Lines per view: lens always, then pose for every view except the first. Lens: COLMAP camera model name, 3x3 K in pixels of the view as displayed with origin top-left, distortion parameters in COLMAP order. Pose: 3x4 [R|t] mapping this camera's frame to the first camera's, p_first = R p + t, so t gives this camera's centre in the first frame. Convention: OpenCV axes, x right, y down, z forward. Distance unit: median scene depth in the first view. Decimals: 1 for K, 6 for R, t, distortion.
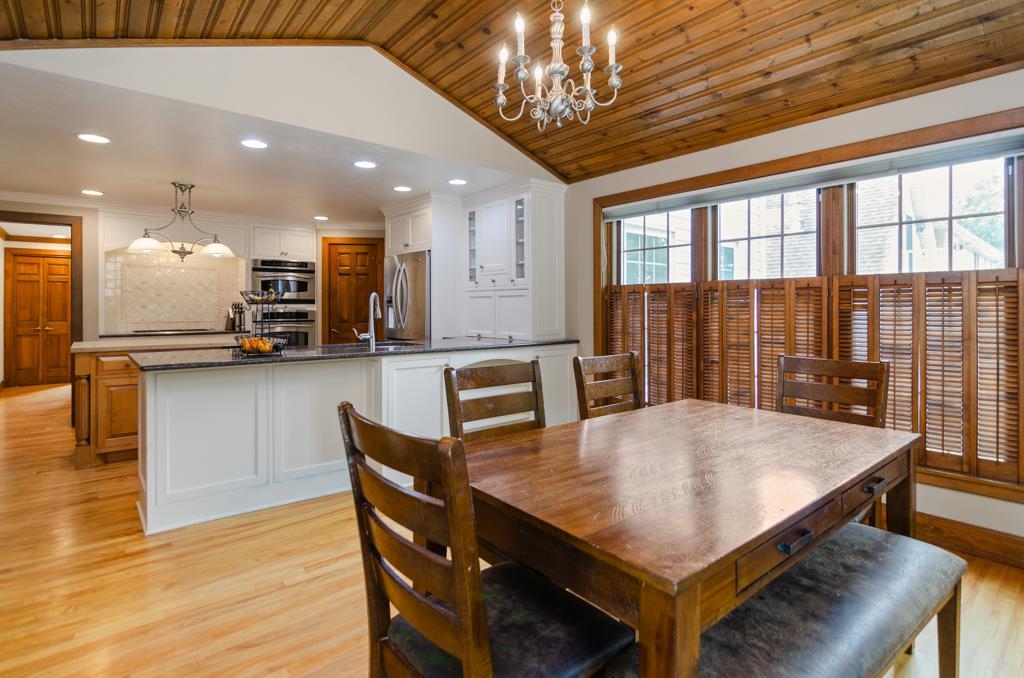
lens RADIAL K [[504.9, 0, 491.6], [0, 504.9, 300.8], [0, 0, 1]] dist [-0.005147, 0.000209]
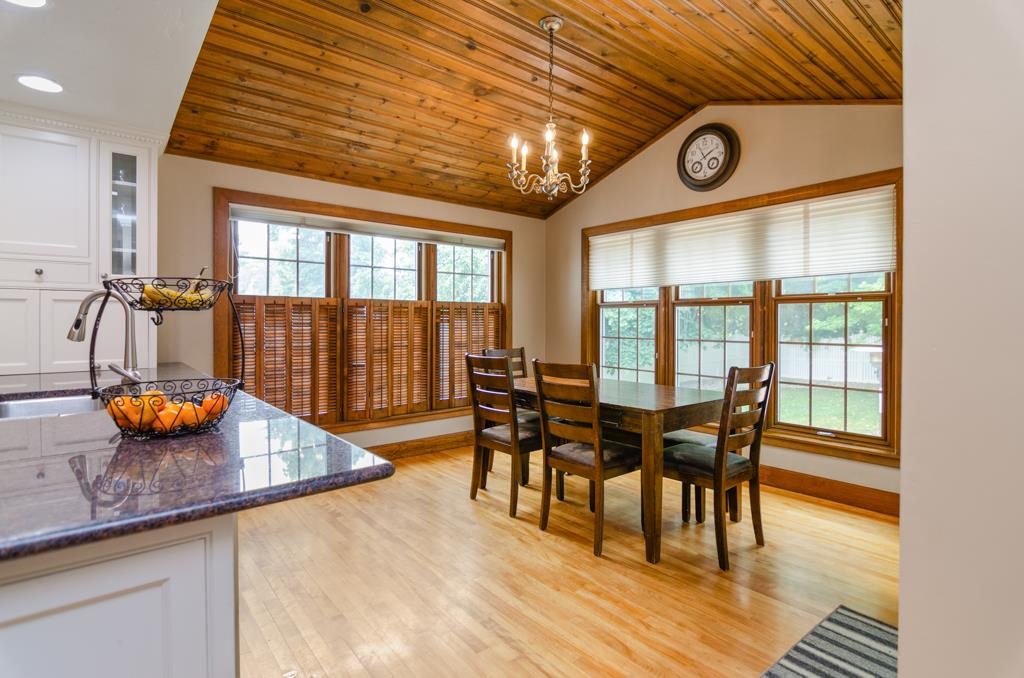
lens RADIAL K [[504.9, 0, 510.8], [0, 504.9, 335.5], [0, 0, 1]] dist [-0.005147, 0.000209]
pose [[-0.013483, -0.016797, 0.999768, -0.770593], [-0.005726, 0.999844, 0.016721, 0.026560], [-0.999893, -0.005499, -0.013577, 0.655391]]
